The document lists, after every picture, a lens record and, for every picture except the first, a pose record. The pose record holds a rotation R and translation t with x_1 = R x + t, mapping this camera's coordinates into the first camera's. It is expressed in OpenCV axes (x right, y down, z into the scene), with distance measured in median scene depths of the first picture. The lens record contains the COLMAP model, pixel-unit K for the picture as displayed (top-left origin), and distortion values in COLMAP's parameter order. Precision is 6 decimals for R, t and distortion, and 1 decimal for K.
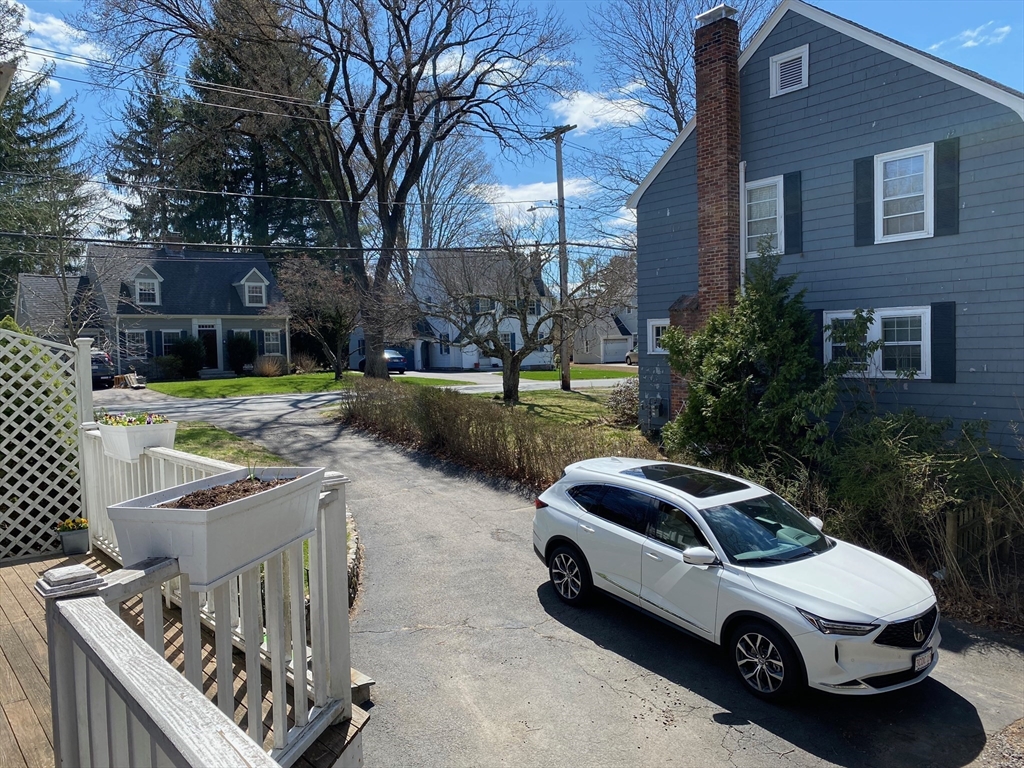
lens RADIAL K [[760.6, 0, 511.9], [0, 760.6, 384.7], [0, 0, 1]] dist [-0.056455, 0.026654]
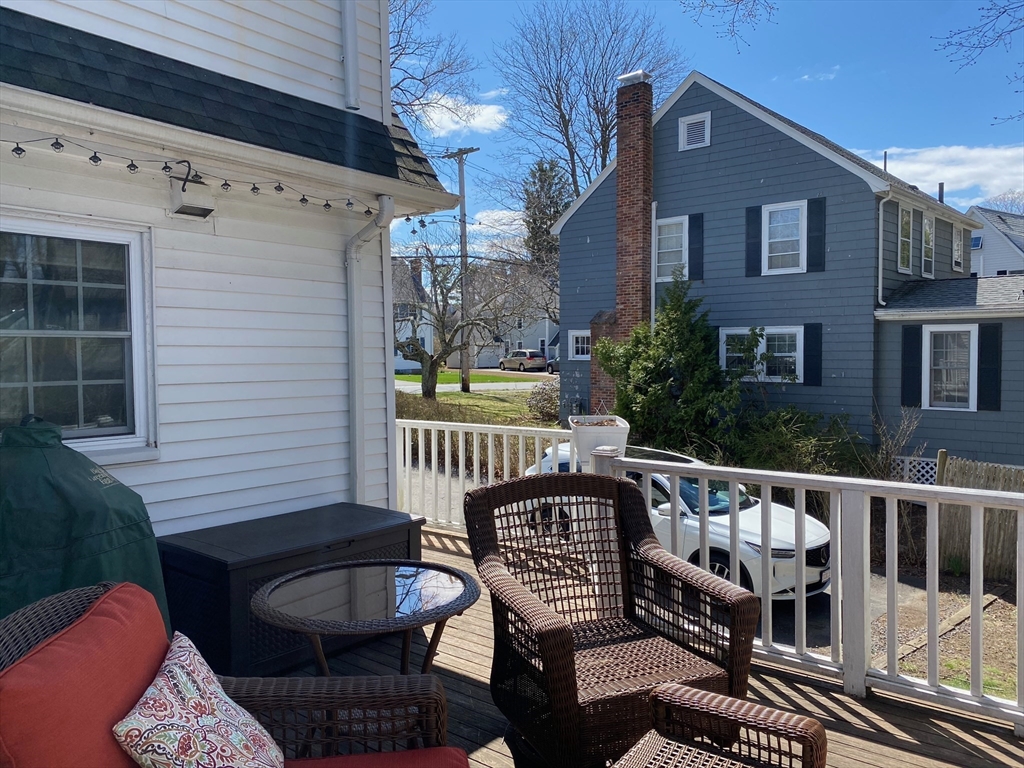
lens RADIAL K [[760.6, 0, 511.9], [0, 760.6, 384.6], [0, 0, 1]] dist [-0.056455, 0.026654]
pose [[0.980162, 0.009586, 0.197965, -0.174391], [-0.008211, 0.999936, -0.007766, 0.008972], [-0.198027, 0.005987, 0.980178, -0.158778]]
